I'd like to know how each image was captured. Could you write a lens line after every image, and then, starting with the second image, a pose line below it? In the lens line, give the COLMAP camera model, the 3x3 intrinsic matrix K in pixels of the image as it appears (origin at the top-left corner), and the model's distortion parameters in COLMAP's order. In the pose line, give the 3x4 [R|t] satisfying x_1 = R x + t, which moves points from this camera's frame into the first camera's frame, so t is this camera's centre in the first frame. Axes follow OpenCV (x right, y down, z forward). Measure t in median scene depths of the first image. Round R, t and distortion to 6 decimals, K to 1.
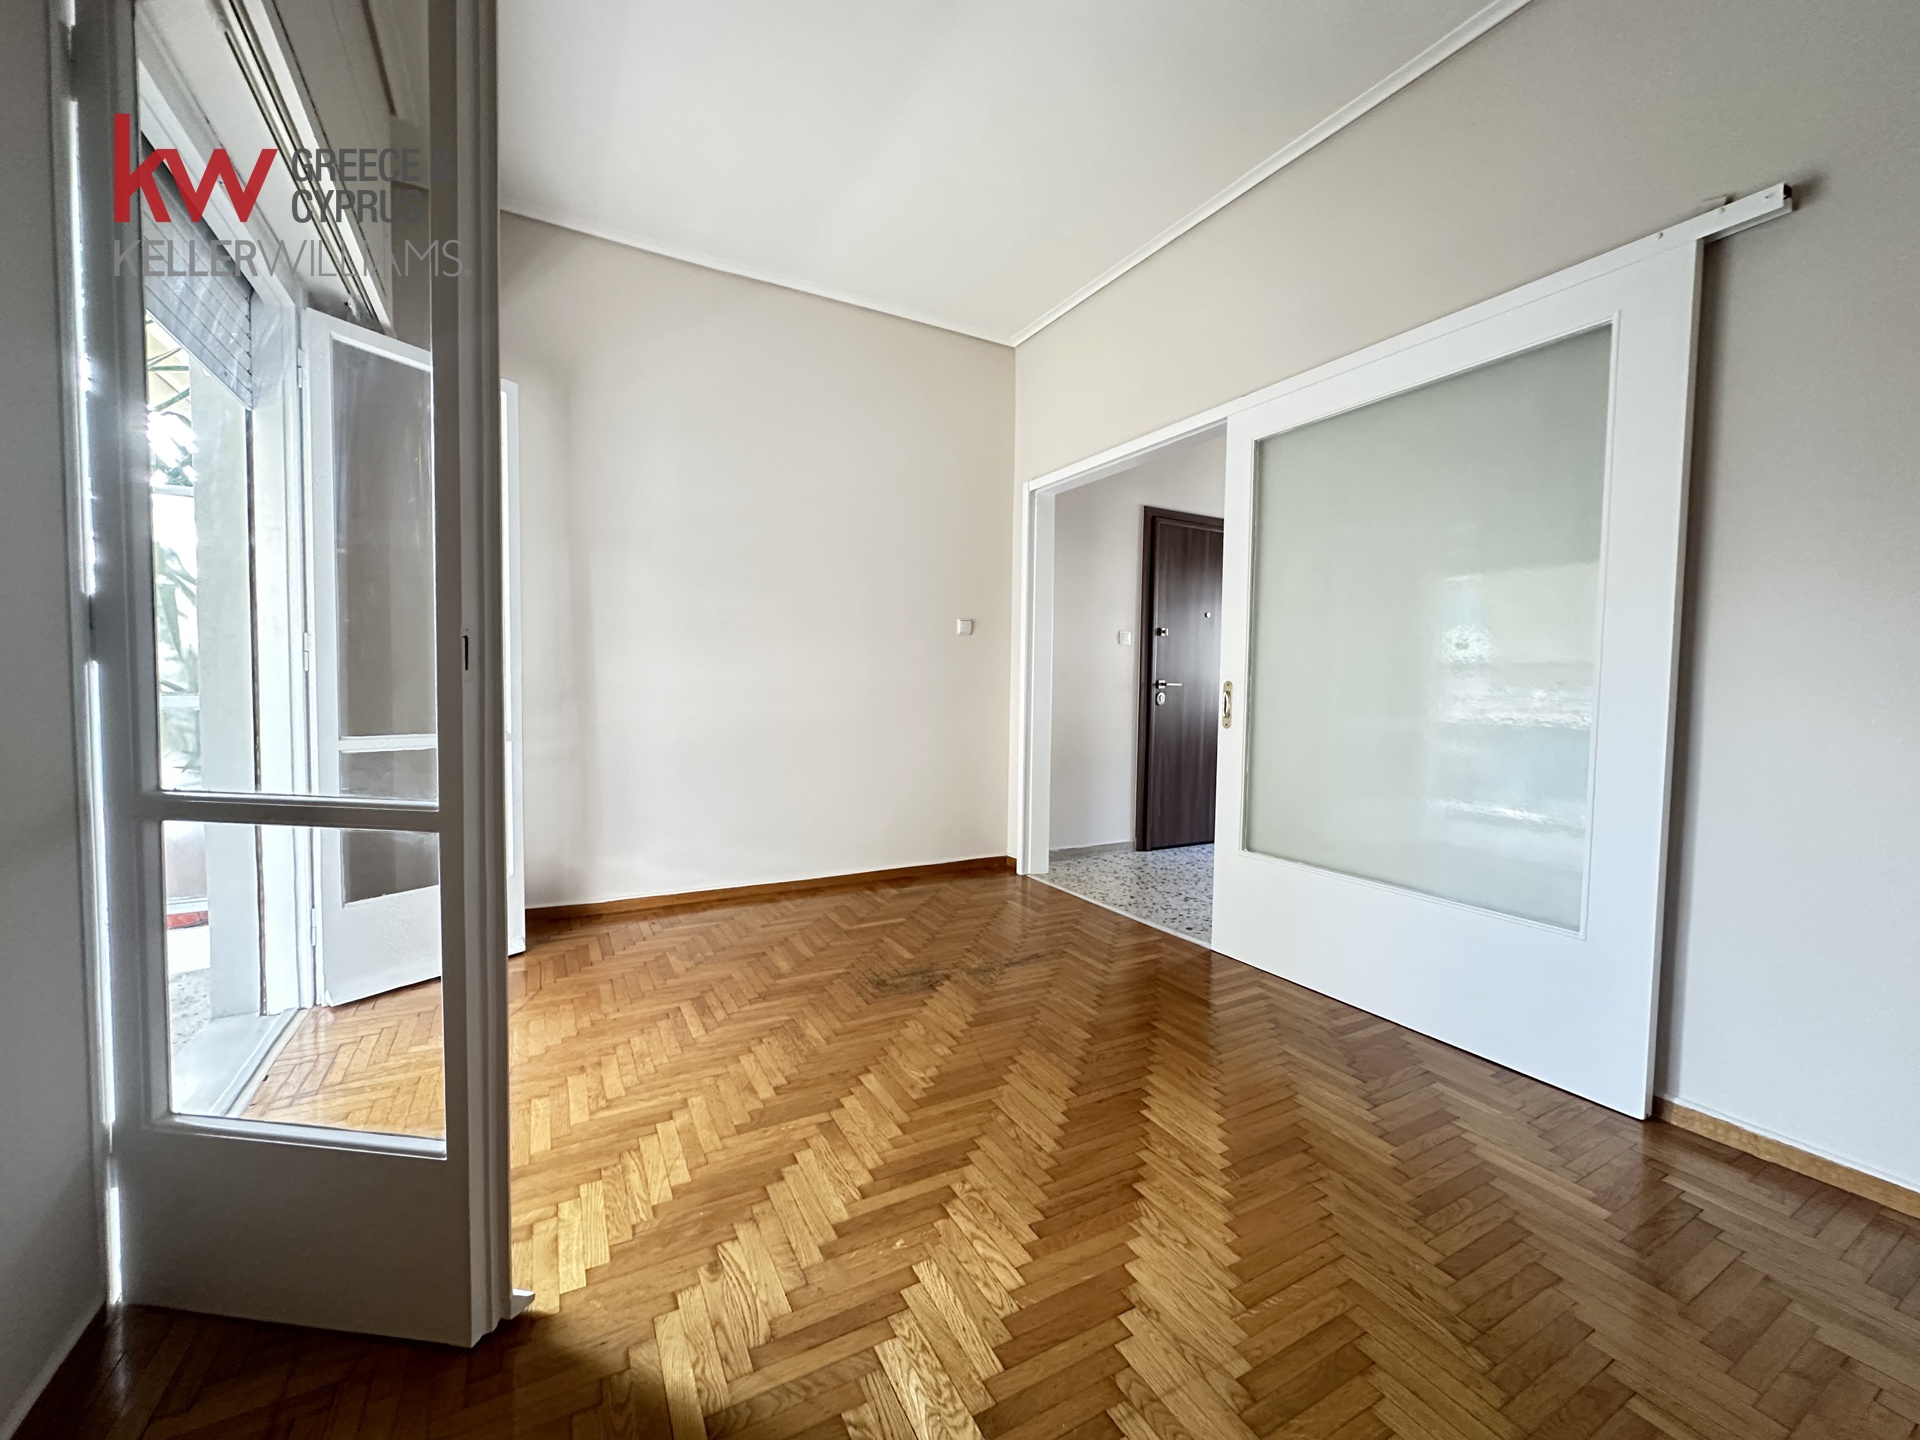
lens RADIAL K [[765.7, 0, 958.1], [0, 765.7, 717.8], [0, 0, 1]] dist [-0.001427, -0.000221]
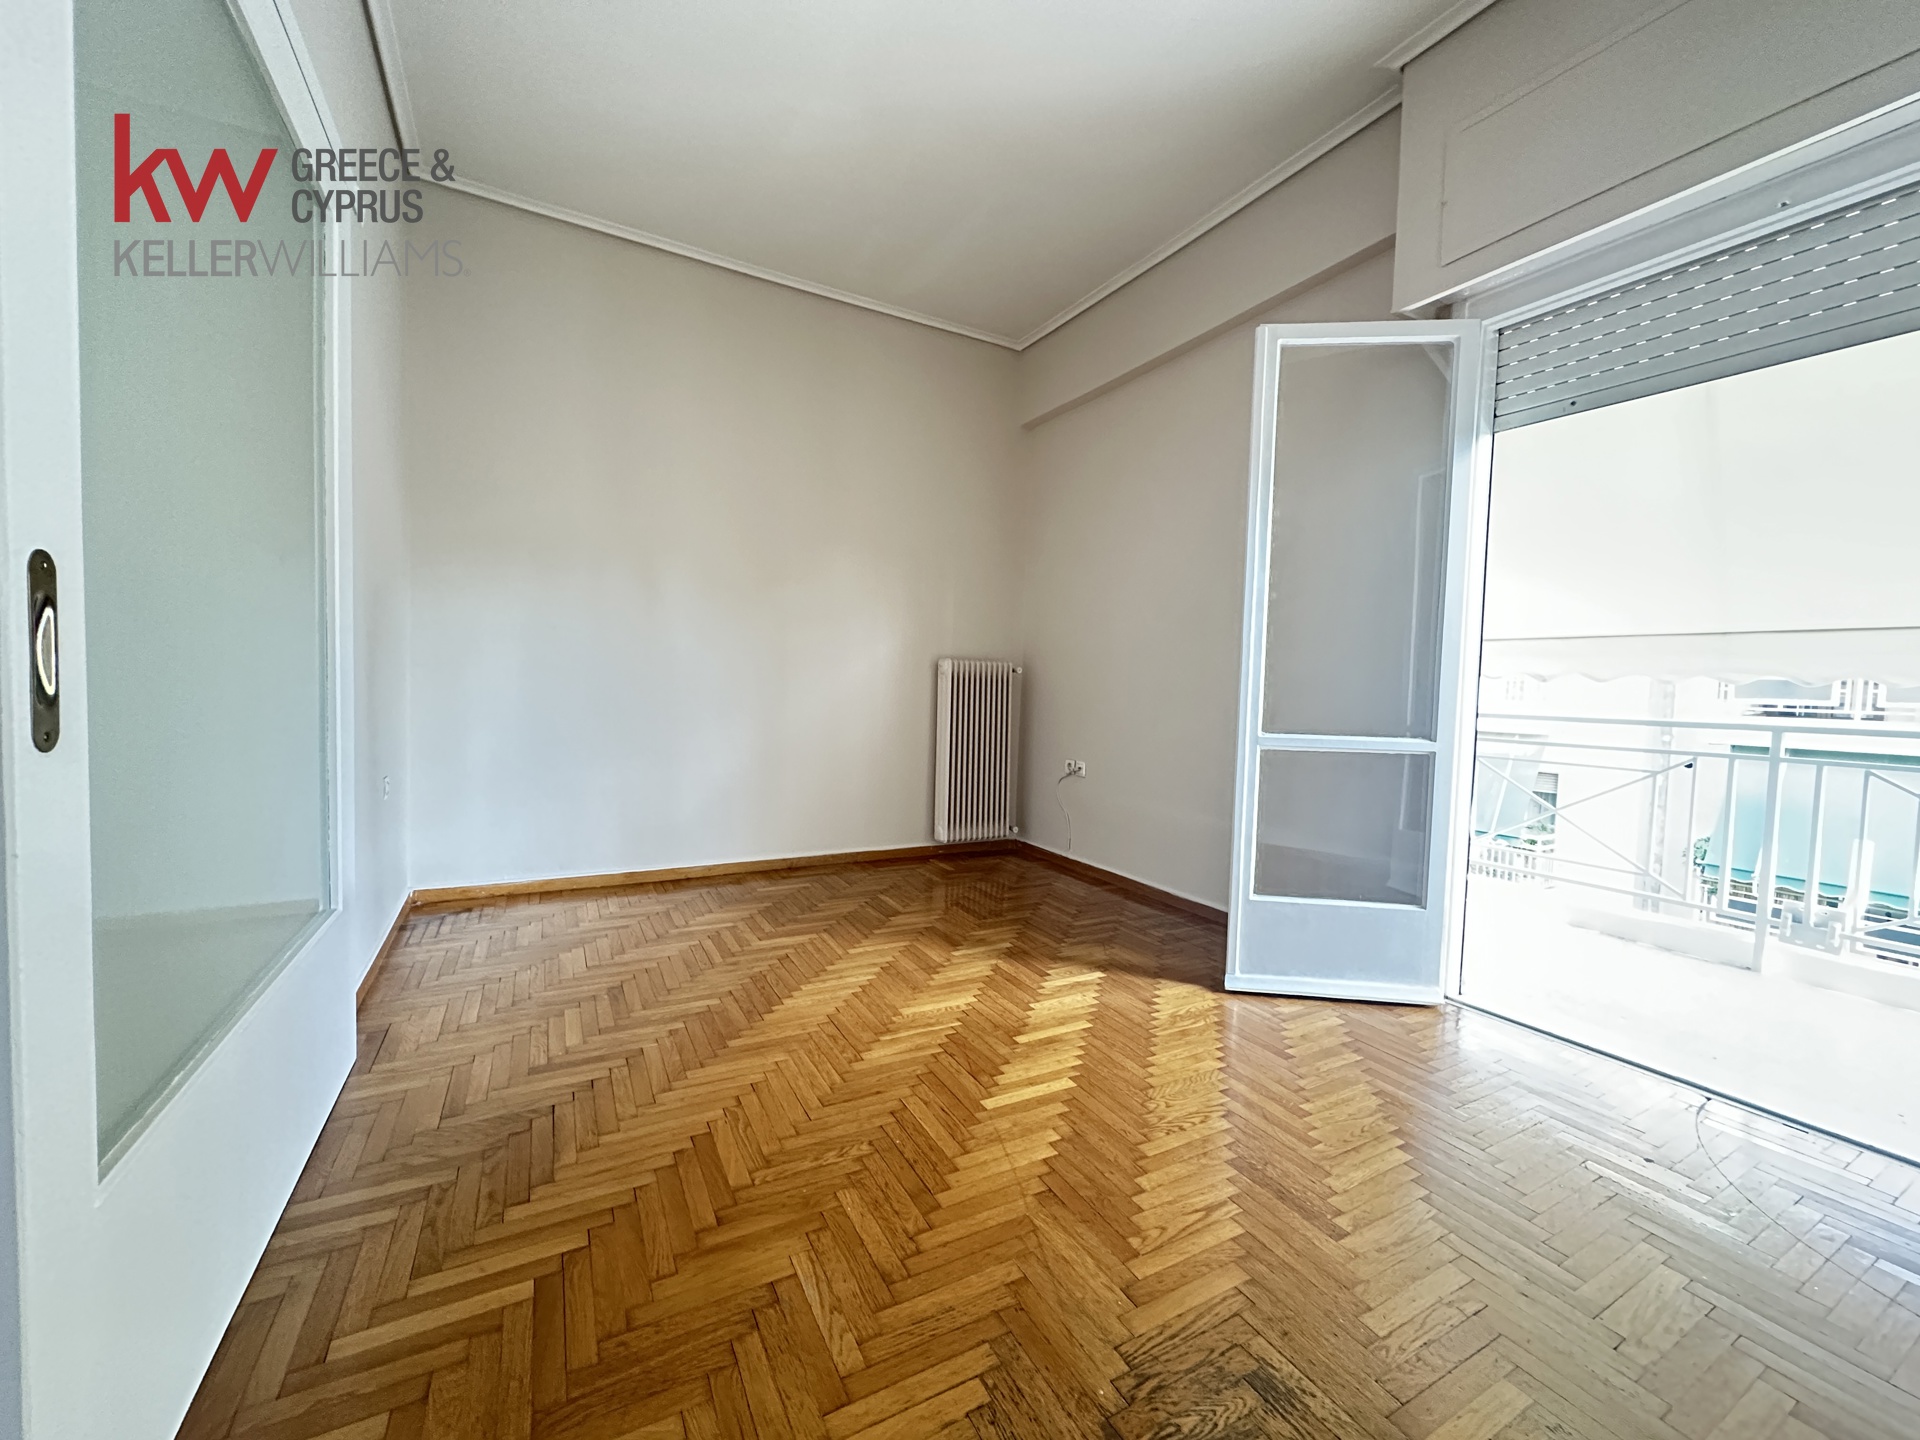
lens RADIAL K [[765.7, 0, 959.9], [0, 765.7, 721.0], [0, 0, 1]] dist [-0.001427, -0.000221]
pose [[-0.999446, -0.033195, -0.002254, 0.075803], [-0.033264, 0.995474, 0.089017, -0.032738], [-0.000711, 0.089043, -0.996028, 1.446450]]
